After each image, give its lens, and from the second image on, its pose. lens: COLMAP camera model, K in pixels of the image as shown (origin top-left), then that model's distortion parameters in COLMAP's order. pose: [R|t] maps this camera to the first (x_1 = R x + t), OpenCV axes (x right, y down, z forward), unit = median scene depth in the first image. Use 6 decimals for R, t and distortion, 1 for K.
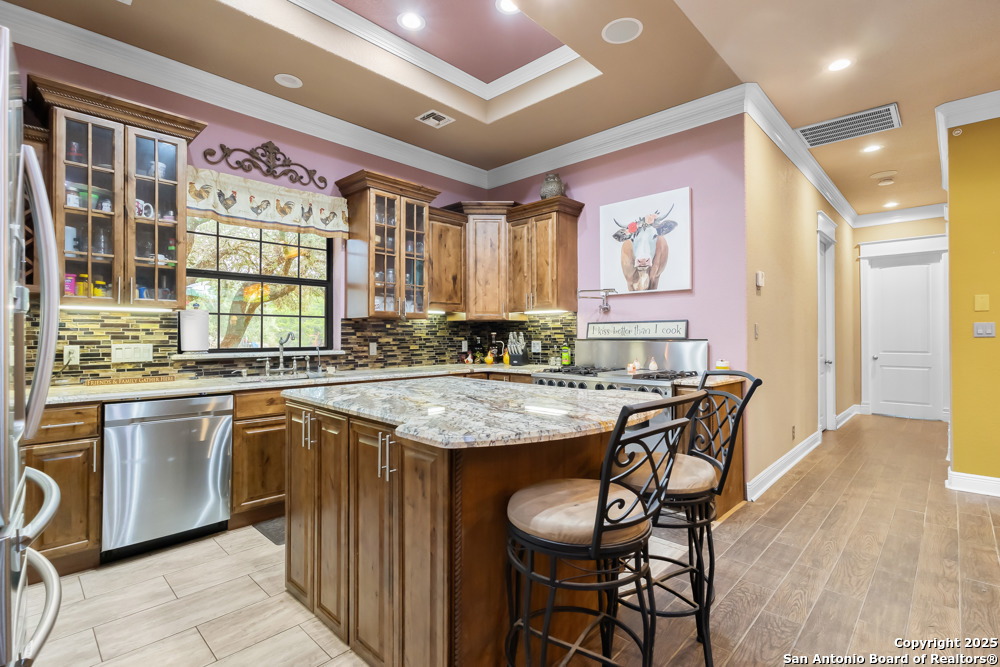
lens RADIAL K [[464.1, 0, 499.6], [0, 464.1, 332.0], [0, 0, 1]] dist [-0.002112, -0.000991]
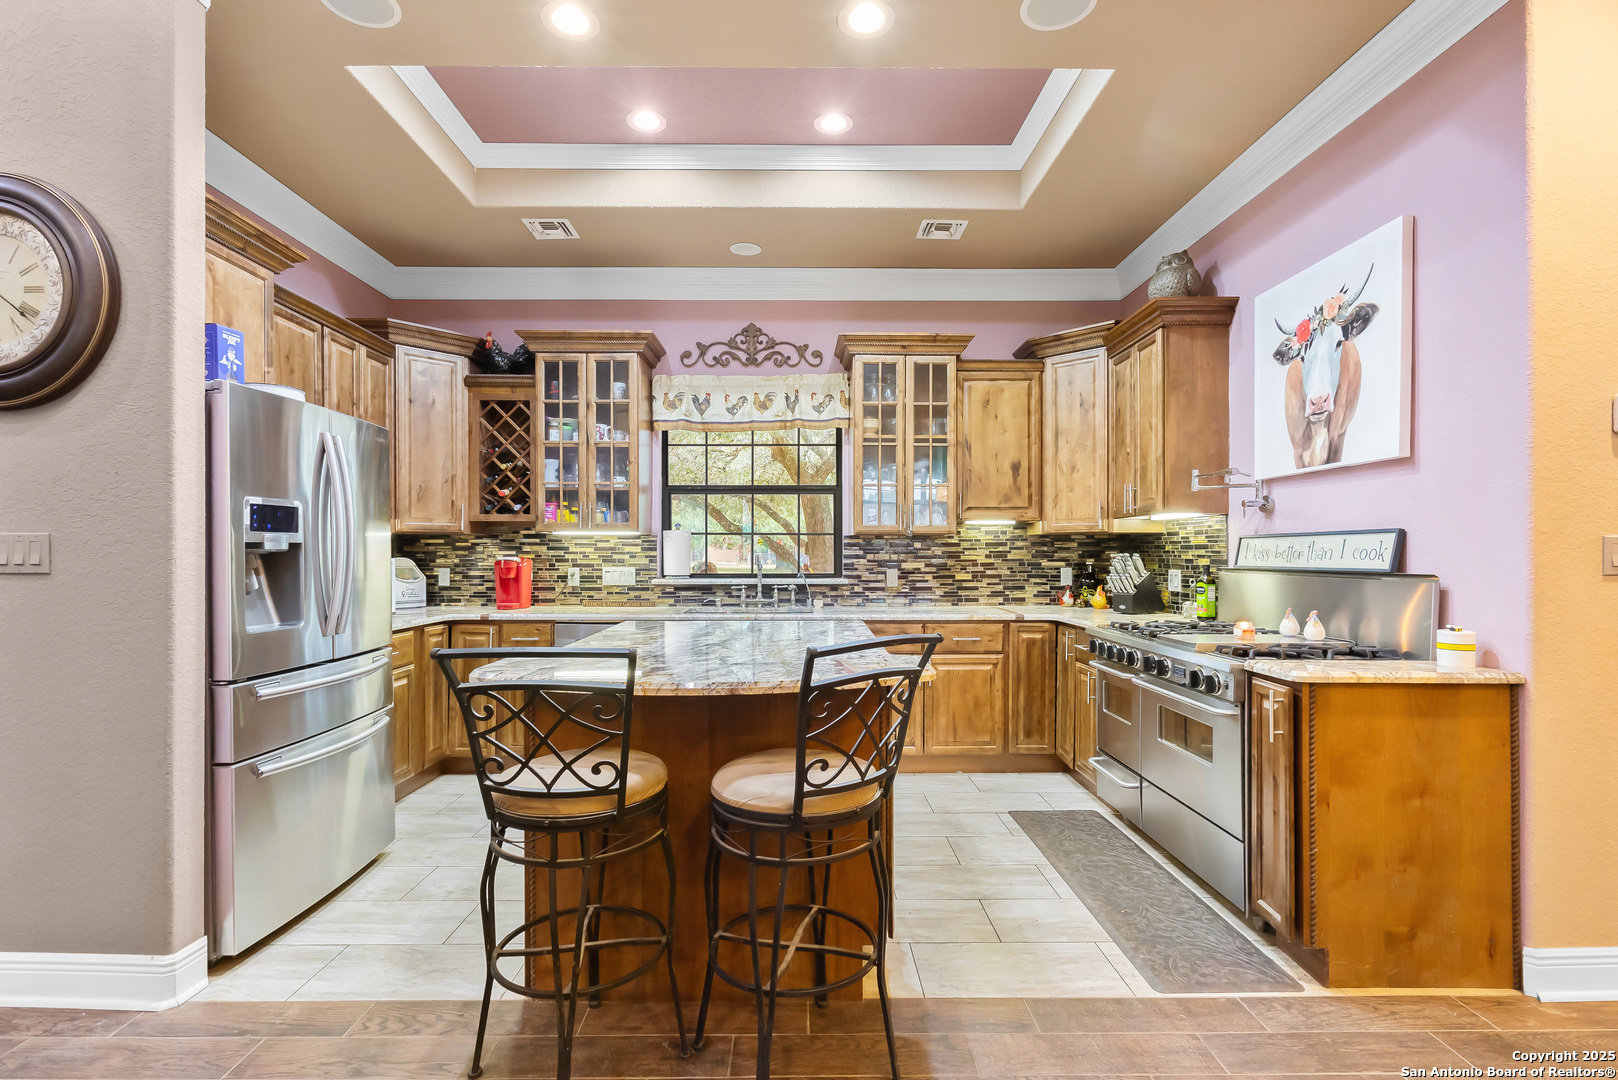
lens RADIAL K [[750.8, 0, 812.7], [0, 750.8, 551.0], [0, 0, 1]] dist [-0.002112, -0.000991]
pose [[0.707417, -0.000202, -0.706796, 0.478185], [0.004833, 0.999978, 0.004551, -0.010549], [0.706780, -0.006635, 0.707403, 0.117820]]
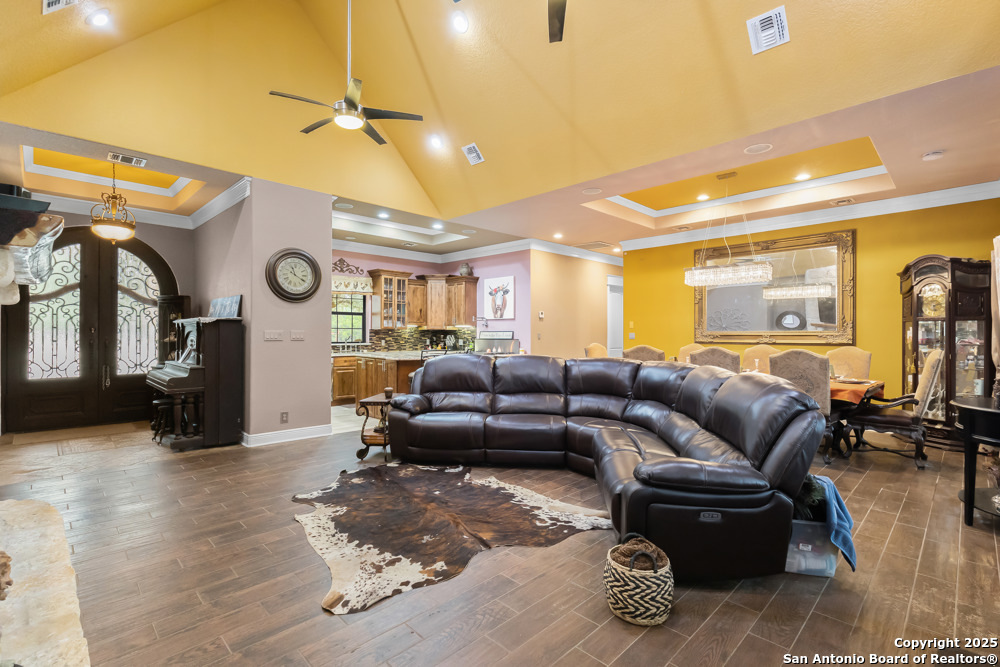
lens RADIAL K [[459.6, 0, 499.2], [0, 459.6, 331.7], [0, 0, 1]] dist [0.001972, 0.000105]
pose [[0.999612, 0.005491, -0.027300, 0.374234], [-0.005400, 0.999980, 0.003400, -0.029483], [0.027318, -0.003251, 0.999622, -1.292148]]
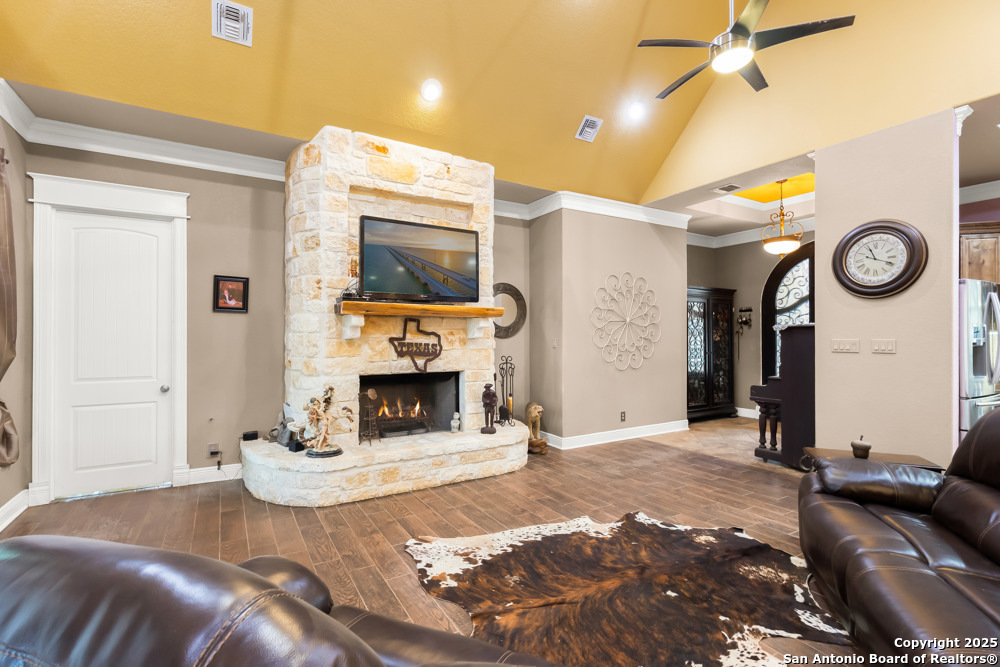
lens RADIAL K [[464.1, 0, 500.0], [0, 464.1, 331.8], [0, 0, 1]] dist [-0.002112, -0.000991]
pose [[-0.264703, -0.005087, -0.964317, 0.860367], [0.007378, 0.999946, -0.007300, -0.038298], [0.964302, -0.009047, -0.264651, -0.432829]]
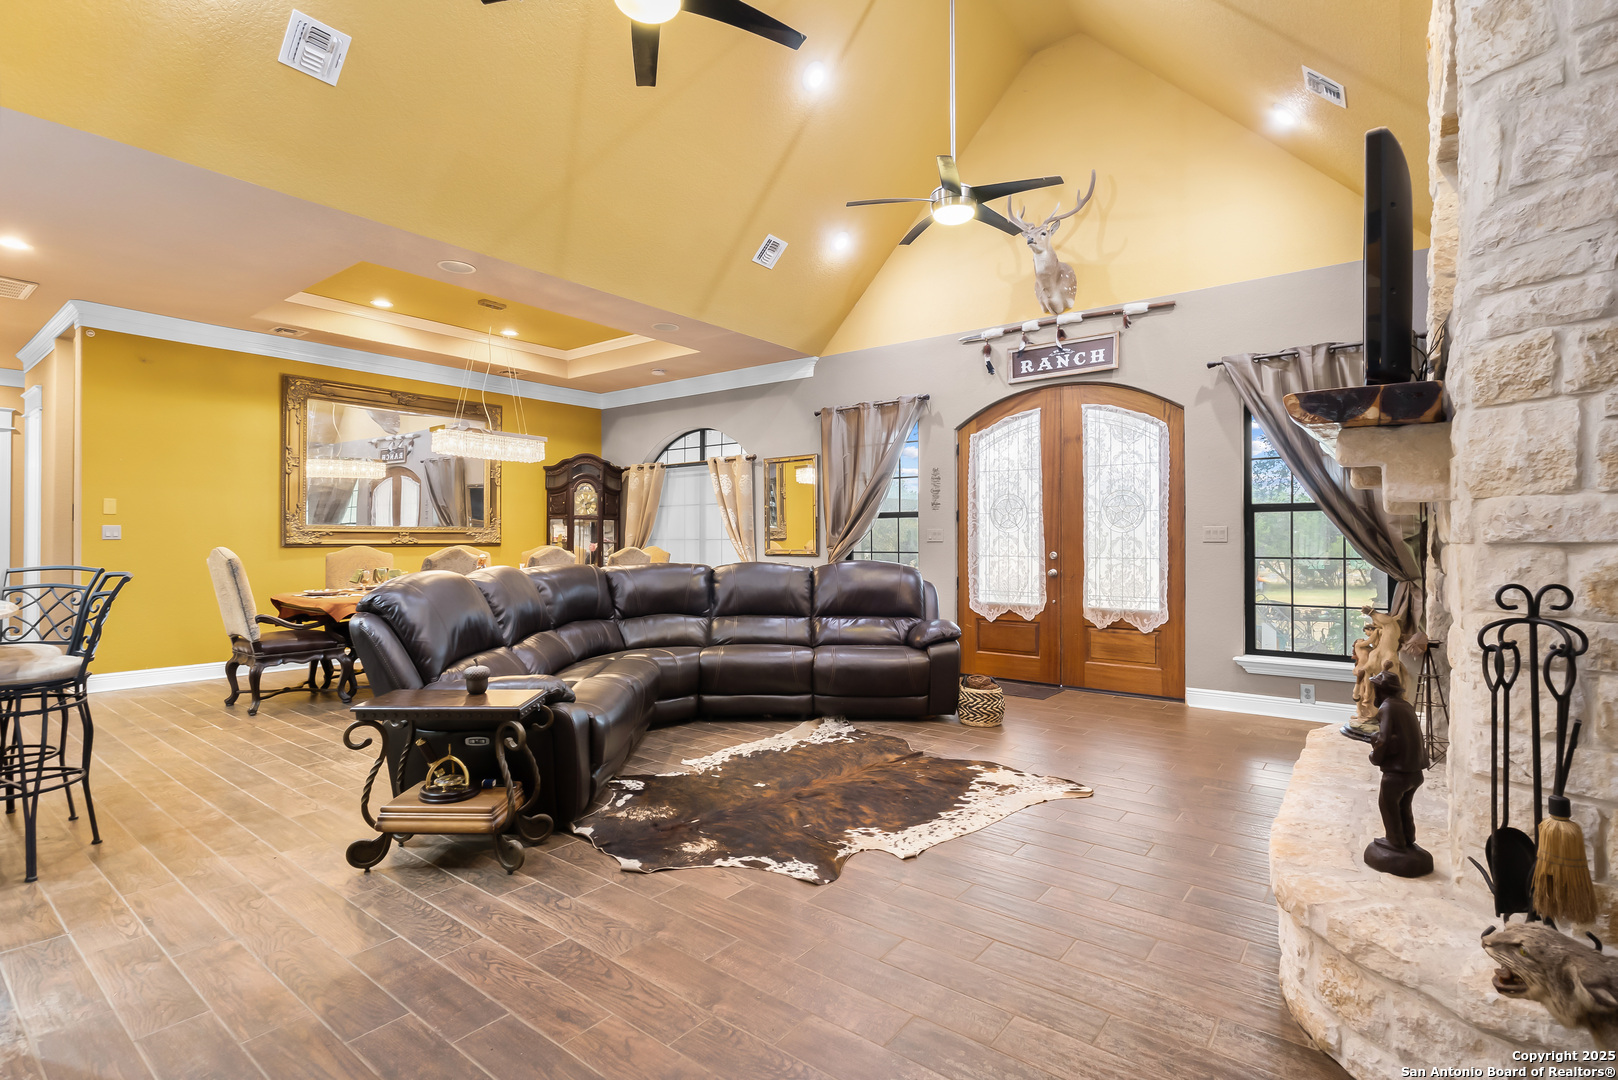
lens RADIAL K [[766.5, 0, 799.7], [0, 766.5, 536.8], [0, 0, 1]] dist [-0.016020, 0.000390]
pose [[-0.093619, 0.006544, 0.995587, -0.703640], [-0.010286, 0.999919, -0.007540, 0.000255], [-0.995555, -0.010946, -0.093544, -0.338313]]
